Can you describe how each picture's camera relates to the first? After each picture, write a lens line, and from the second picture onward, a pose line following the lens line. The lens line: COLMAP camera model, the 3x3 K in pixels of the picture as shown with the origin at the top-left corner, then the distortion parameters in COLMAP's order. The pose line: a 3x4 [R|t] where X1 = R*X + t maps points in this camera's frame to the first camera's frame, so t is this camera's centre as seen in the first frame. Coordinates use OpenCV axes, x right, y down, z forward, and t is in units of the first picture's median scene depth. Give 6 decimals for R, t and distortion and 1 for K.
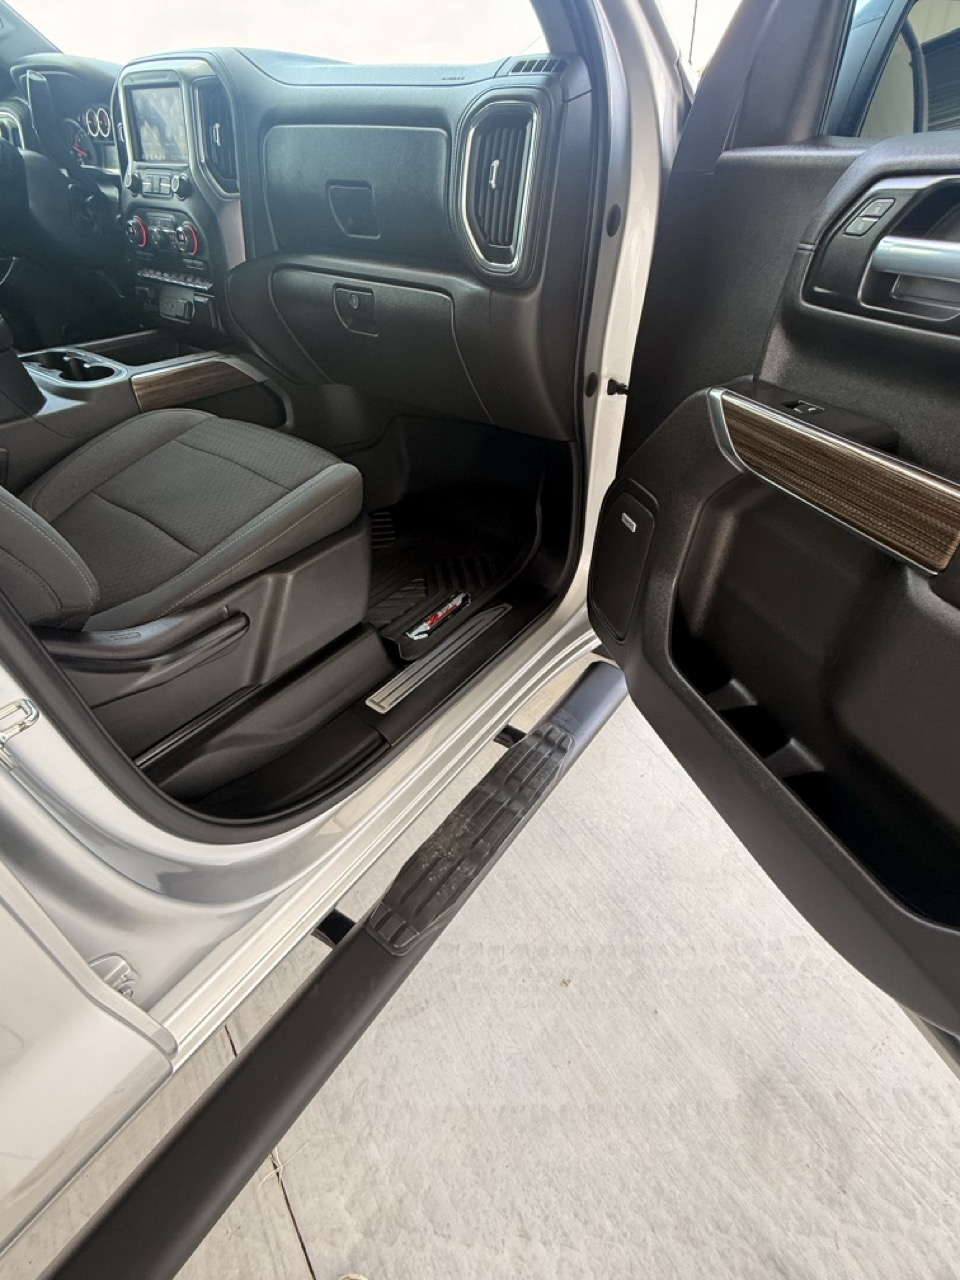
lens RADIAL K [[594.9, 0, 488.7], [0, 594.9, 639.0], [0, 0, 1]] dist [-0.001538, -0.001415]
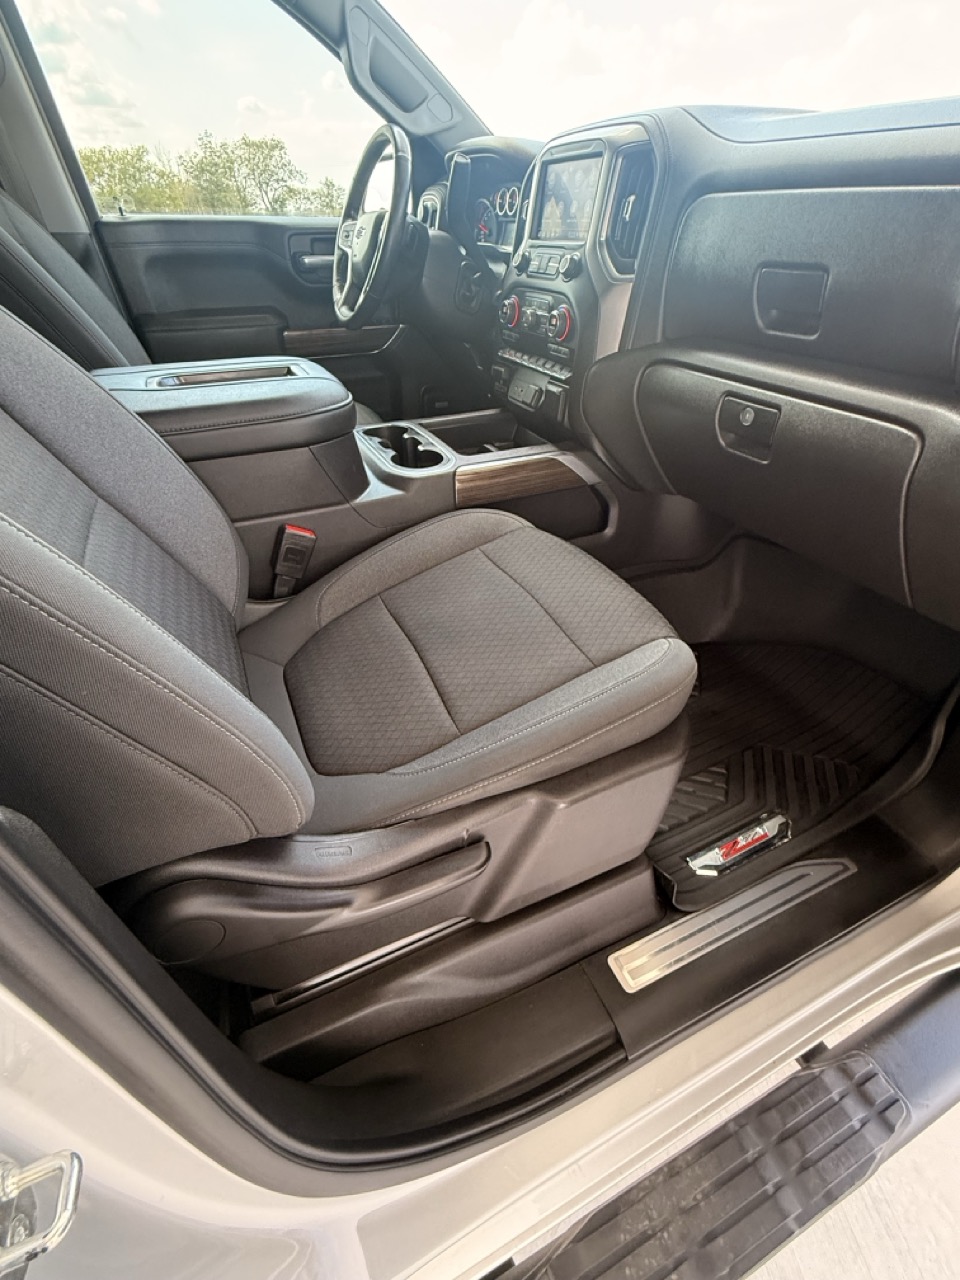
lens RADIAL K [[606.8, 0, 480.0], [0, 606.8, 640.0], [0, 0, 1]] dist [-0.000524, 0.000567]
pose [[0.874935, 0.253626, -0.412508, -0.124588], [-0.287417, 0.957579, -0.020857, -0.176959], [0.389719, 0.136810, 0.910715, 0.208281]]
